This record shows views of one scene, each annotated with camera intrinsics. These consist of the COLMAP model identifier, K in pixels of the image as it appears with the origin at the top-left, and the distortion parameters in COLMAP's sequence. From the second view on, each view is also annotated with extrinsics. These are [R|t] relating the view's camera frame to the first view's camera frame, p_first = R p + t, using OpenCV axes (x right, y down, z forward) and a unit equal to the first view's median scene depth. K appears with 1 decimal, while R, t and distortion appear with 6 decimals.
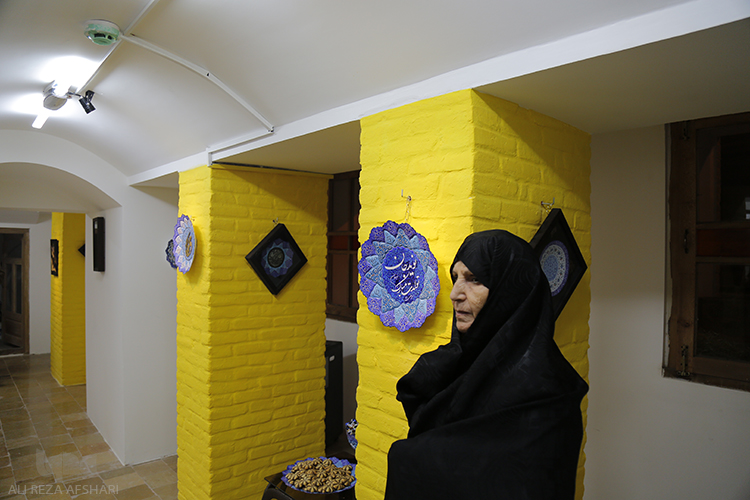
lens RADIAL K [[526.6, 0, 375.4], [0, 526.6, 249.6], [0, 0, 1]] dist [-0.028835, 0.002244]
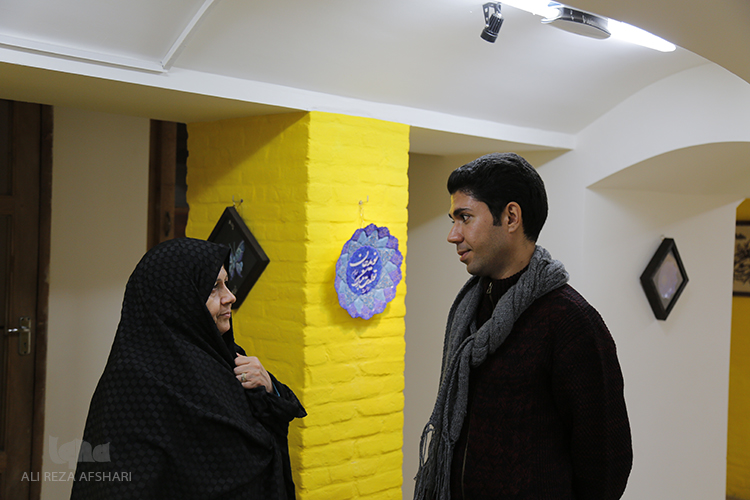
lens RADIAL K [[972.9, 0, 375.0], [0, 972.9, 250.4], [0, 0, 1]] dist [0.251070, 0.000000]
pose [[-0.083693, -0.037453, 0.995787, -2.028420], [-0.033551, 0.998833, 0.034748, -0.068082], [-0.995927, -0.030501, -0.084852, 1.147506]]
